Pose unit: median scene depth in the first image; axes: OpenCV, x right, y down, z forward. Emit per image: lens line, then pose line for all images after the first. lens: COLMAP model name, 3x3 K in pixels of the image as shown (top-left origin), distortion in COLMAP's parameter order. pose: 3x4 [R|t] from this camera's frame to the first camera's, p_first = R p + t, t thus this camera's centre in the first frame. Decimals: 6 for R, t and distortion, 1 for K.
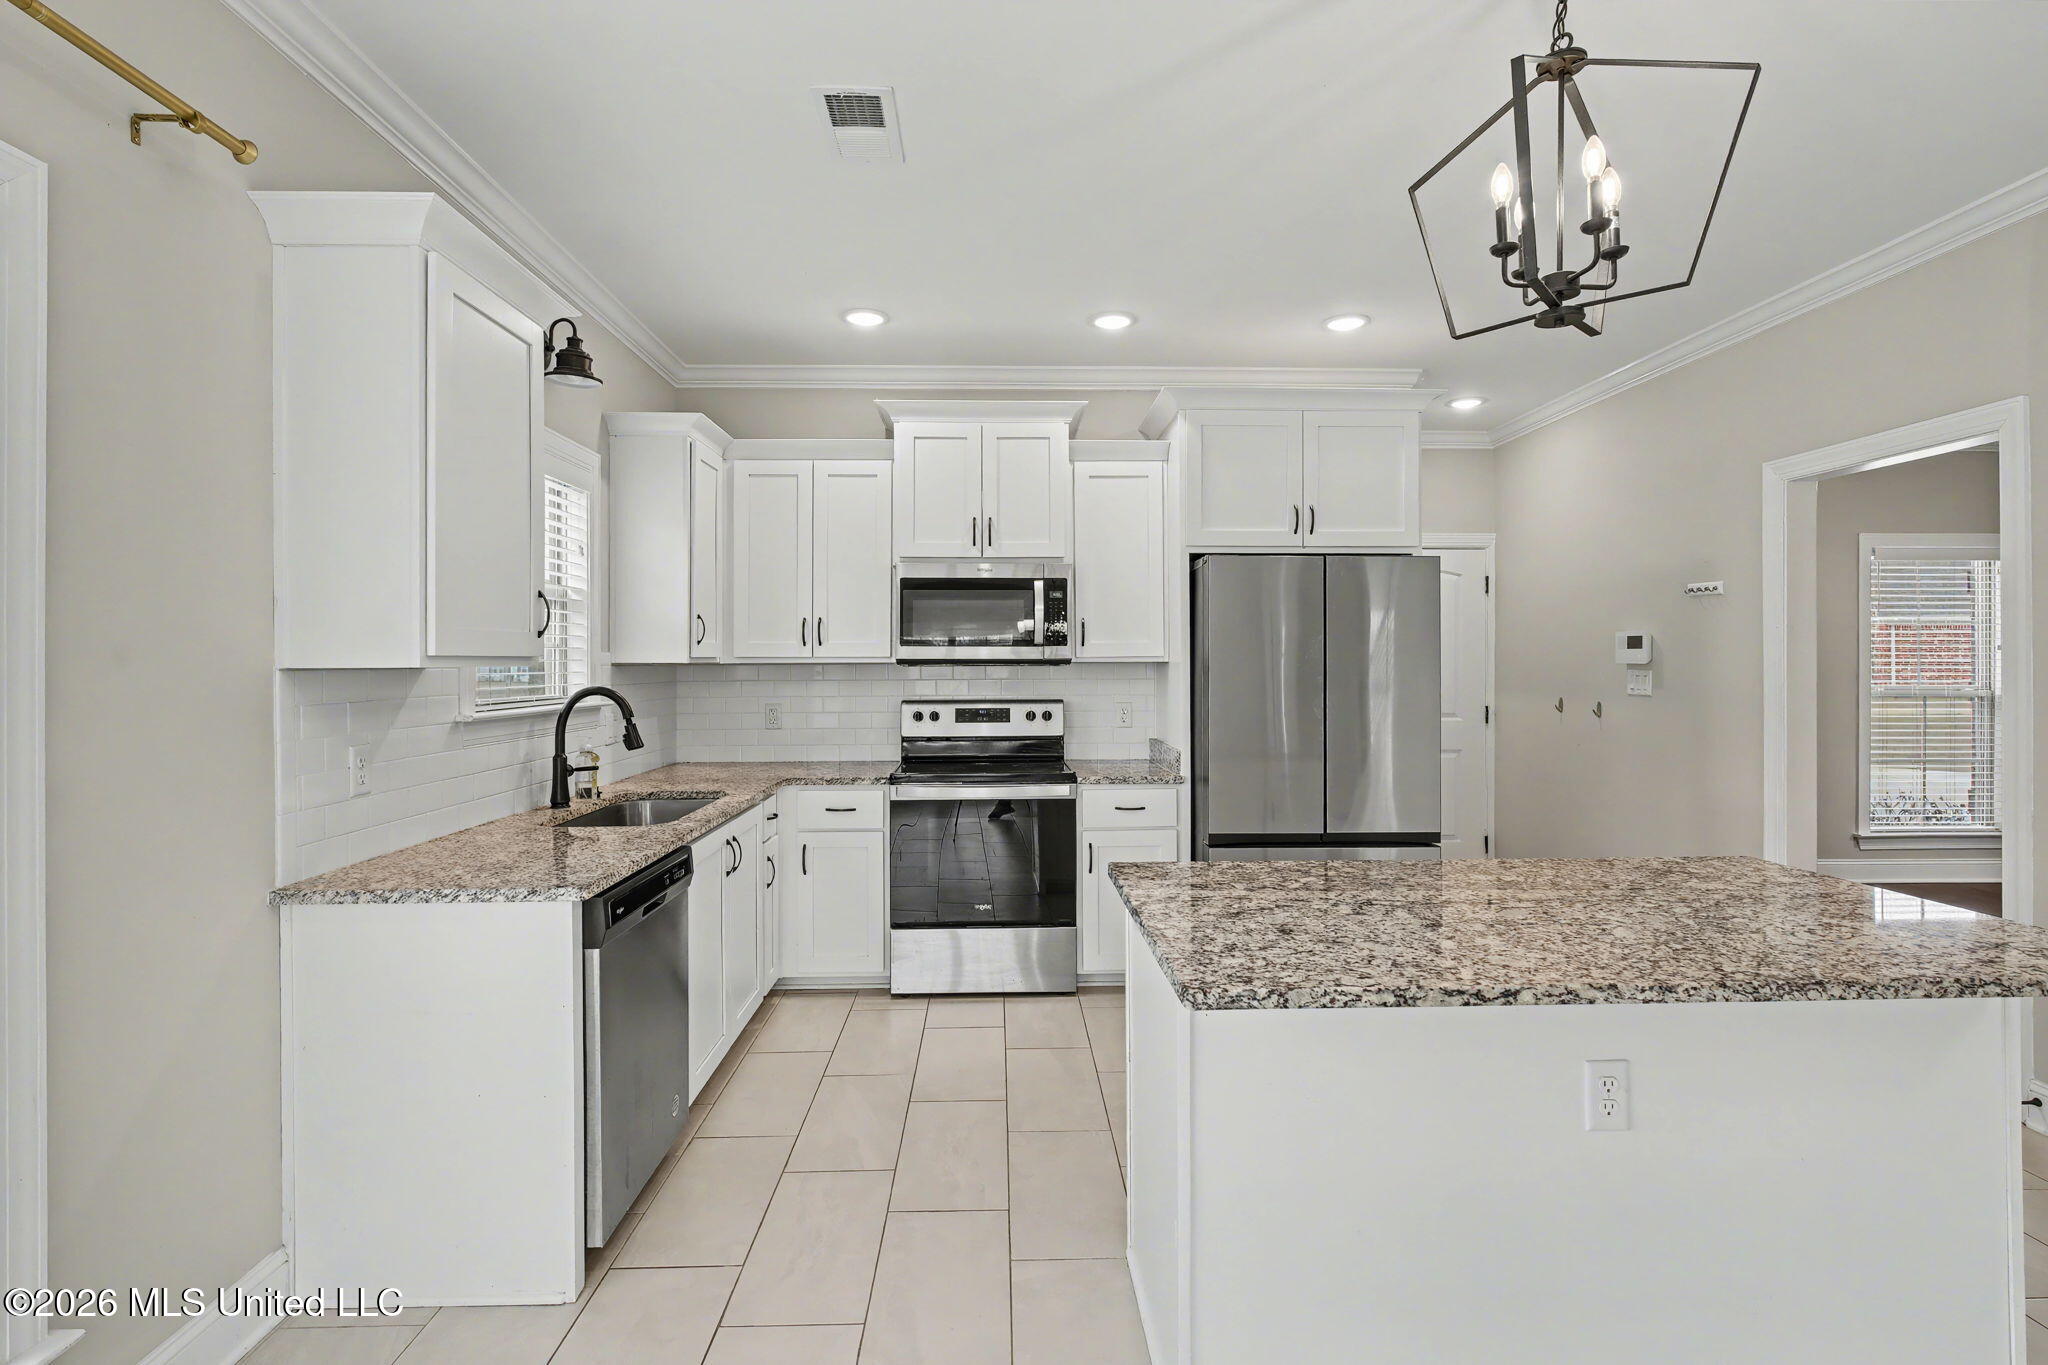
lens RADIAL K [[970.2, 0, 1021.5], [0, 970.2, 670.6], [0, 0, 1]] dist [-0.003603, 0.000584]
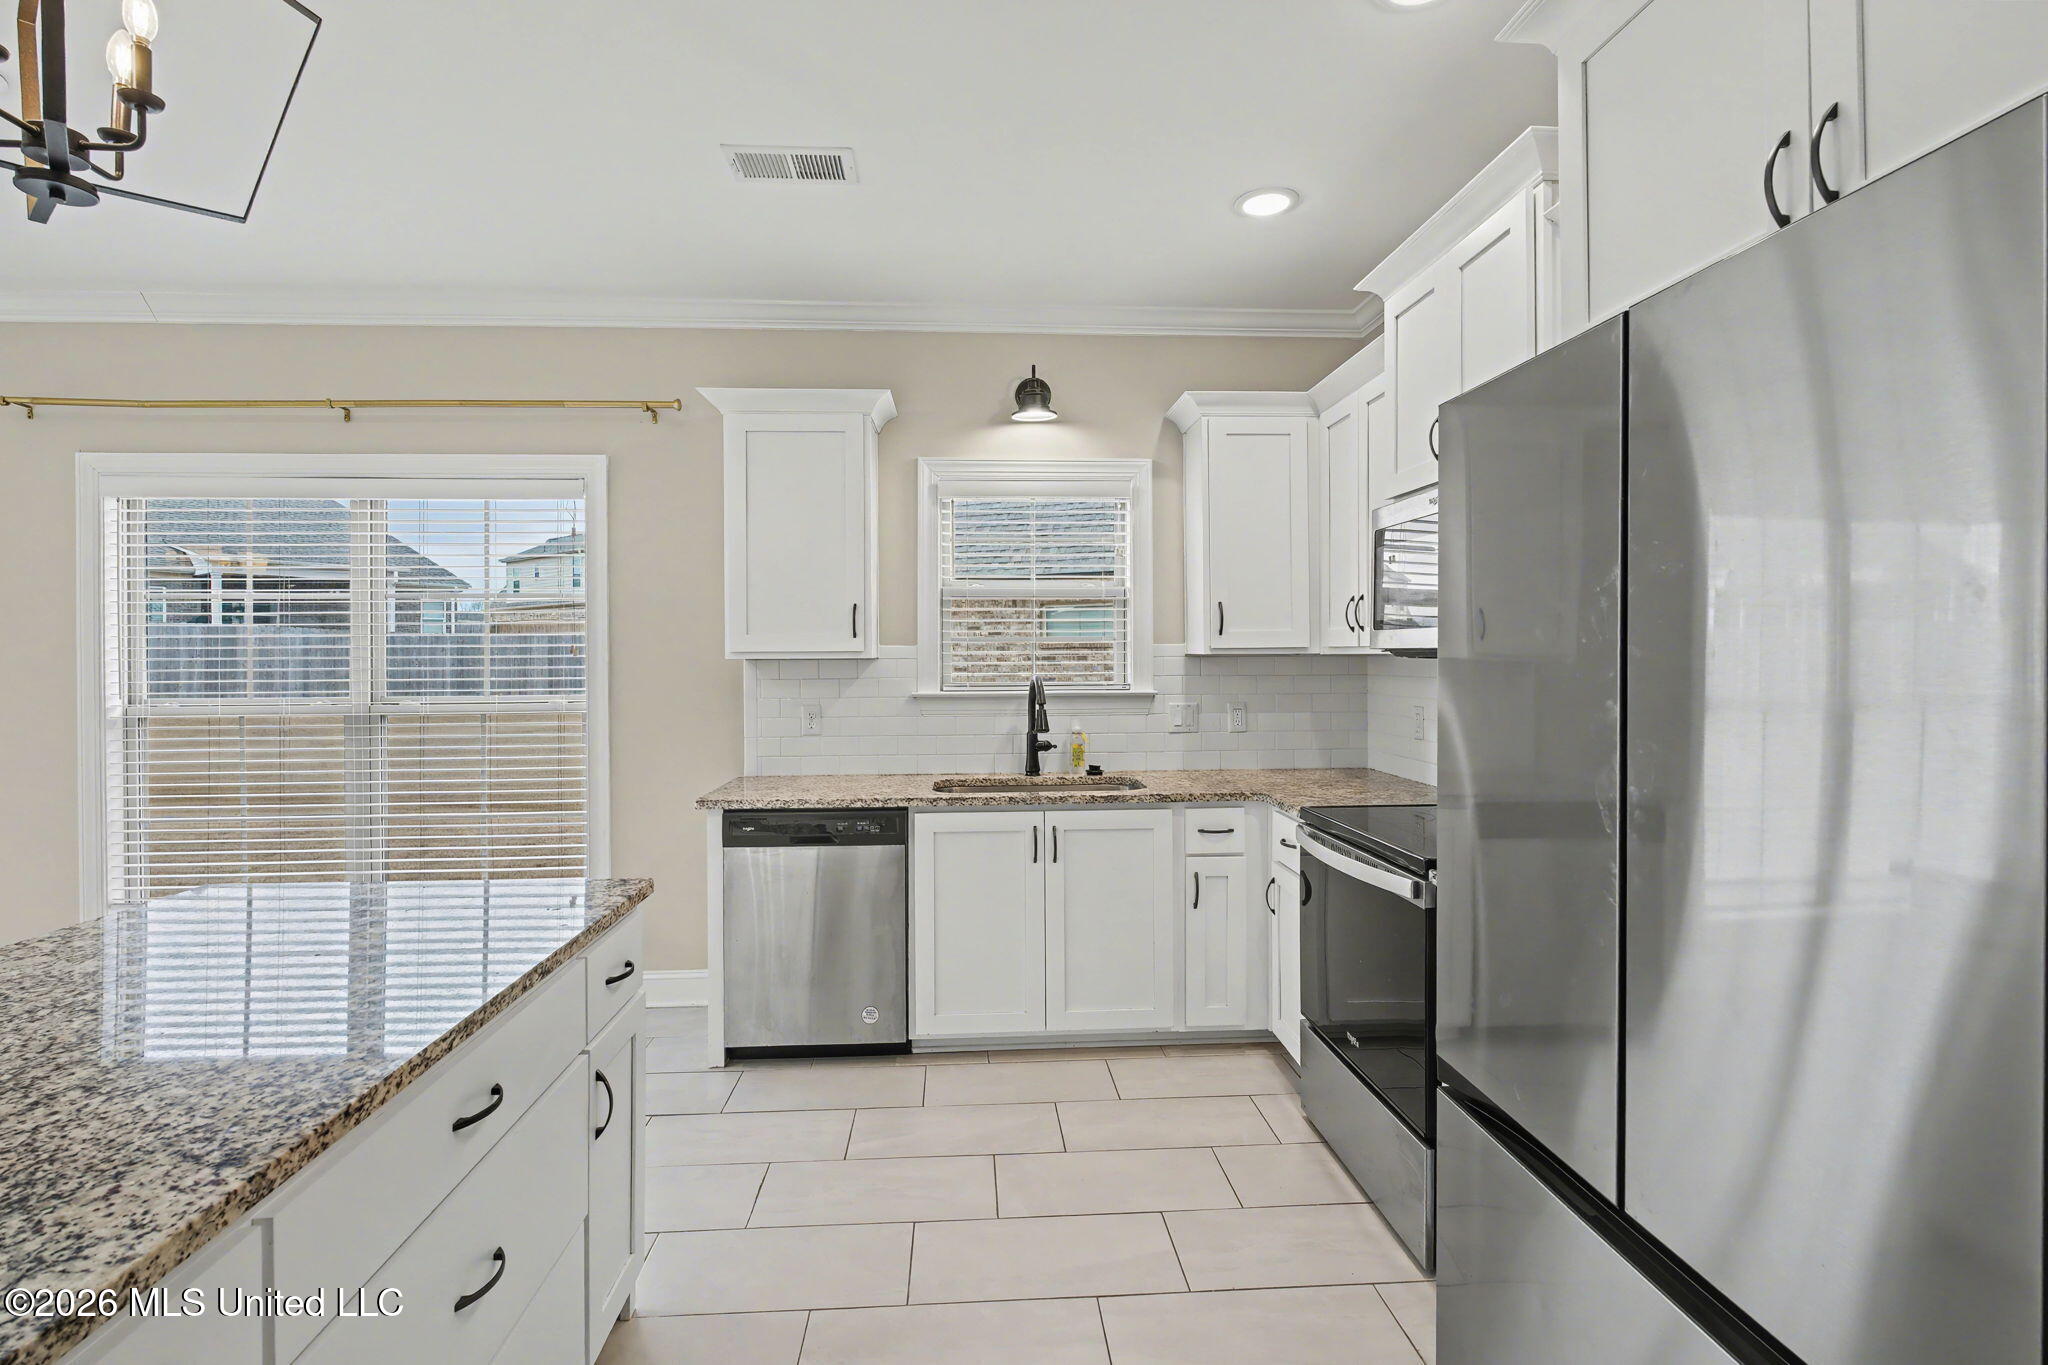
lens RADIAL K [[970.2, 0, 1014.0], [0, 970.2, 662.9], [0, 0, 1]] dist [-0.003603, 0.000584]
pose [[0.033851, 0.010325, -0.999374, 0.588585], [-0.004250, 0.999939, 0.010187, -0.008425], [0.999418, 0.003903, 0.033893, 0.764649]]
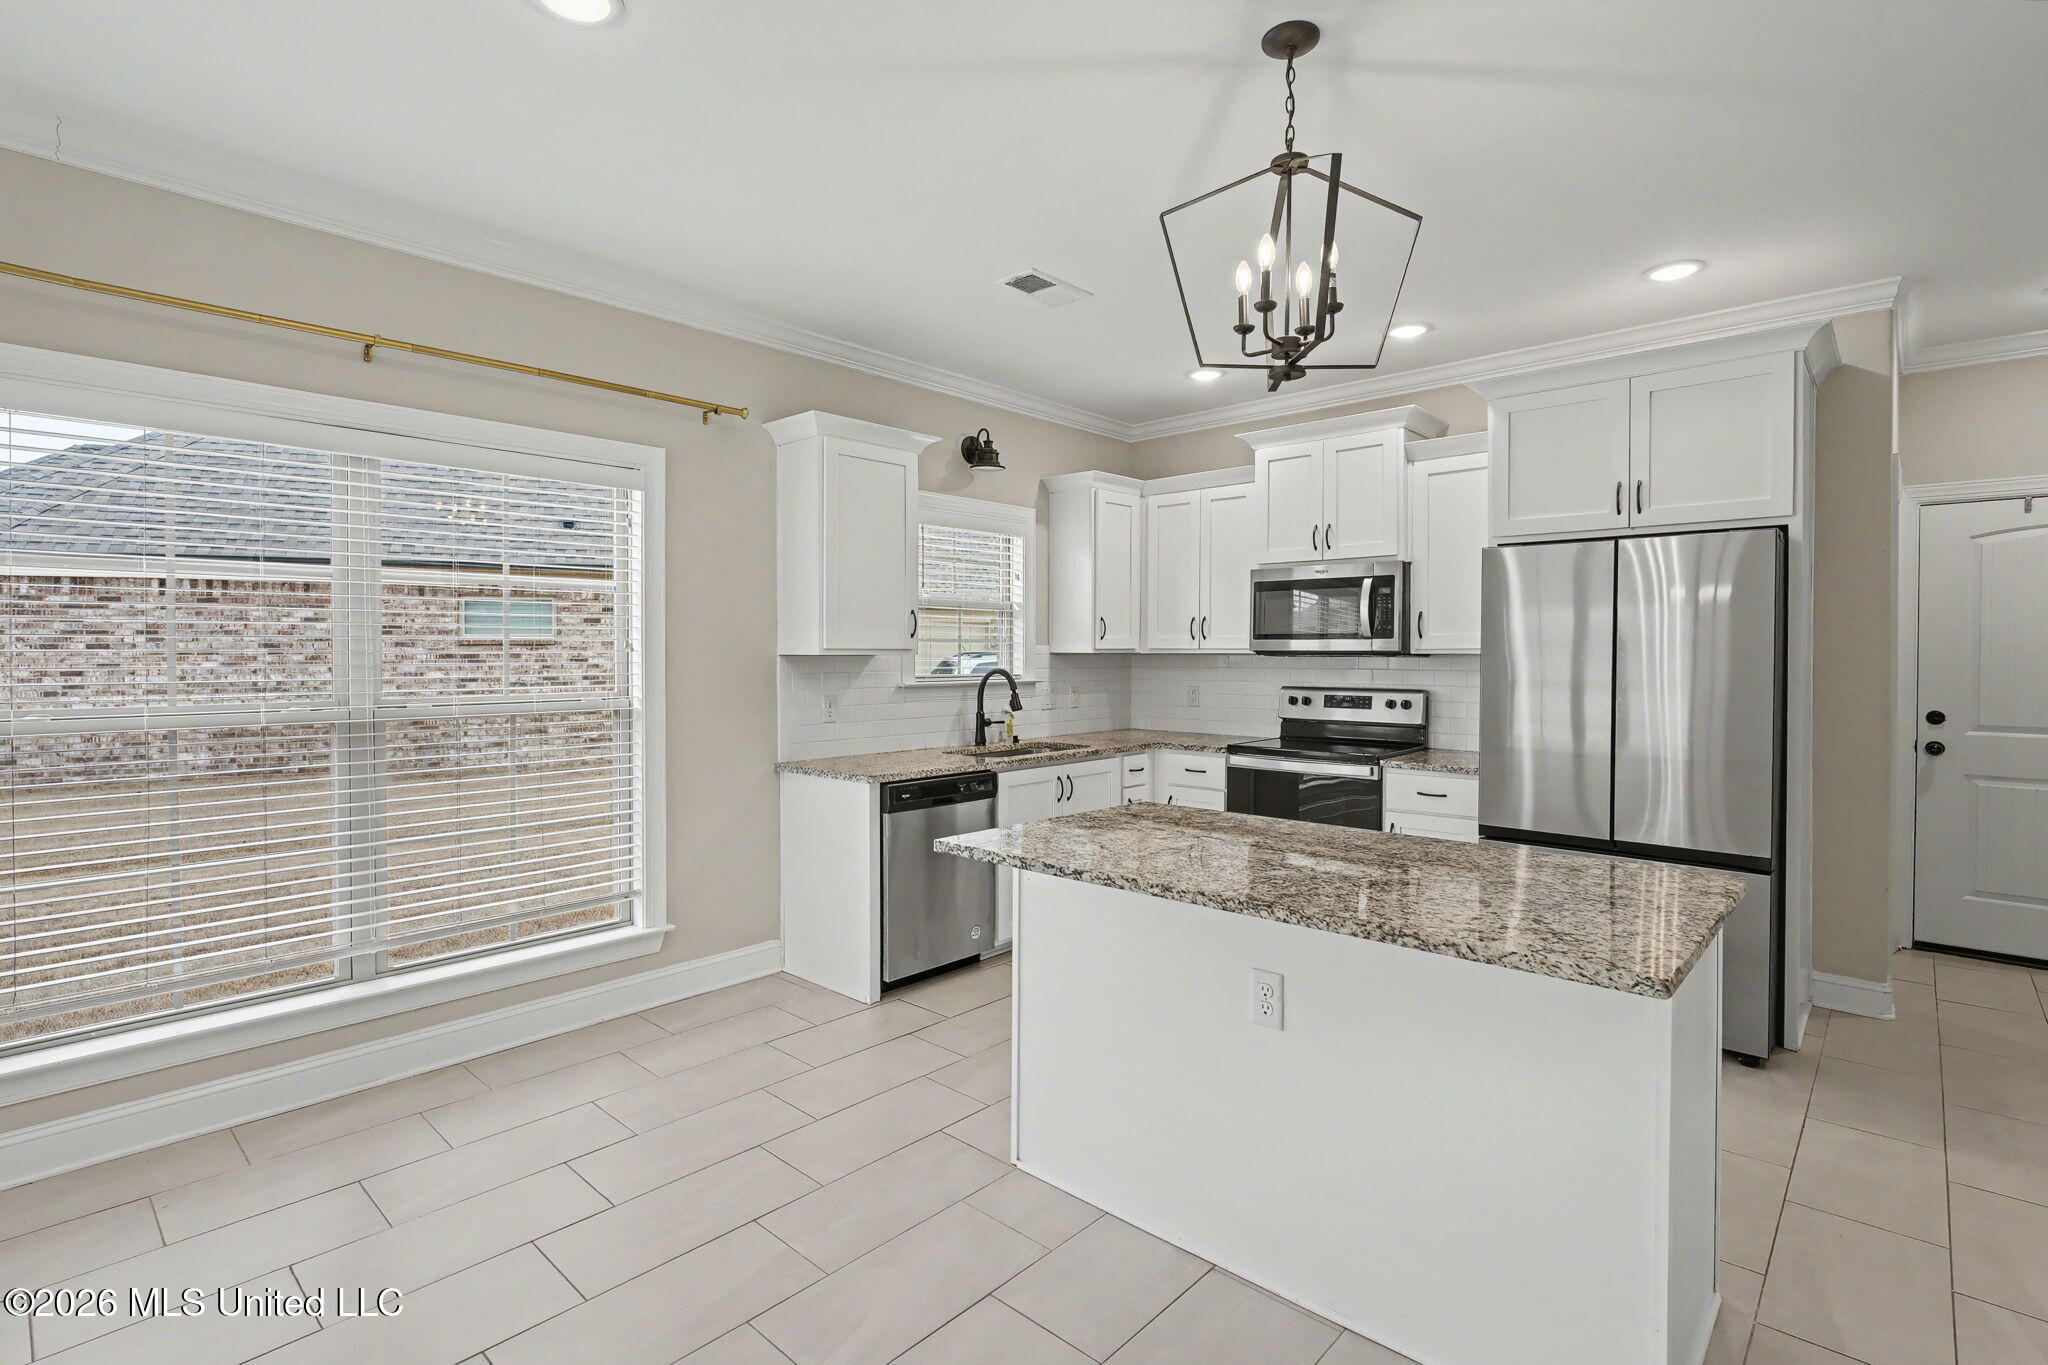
lens RADIAL K [[970.2, 0, 1016.3], [0, 970.2, 677.6], [0, 0, 1]] dist [-0.003603, 0.000584]
pose [[0.712798, 0.021443, -0.701042, 0.531821], [-0.009349, 0.999734, 0.021073, -0.001094], [0.701307, -0.008467, 0.712809, -0.052507]]
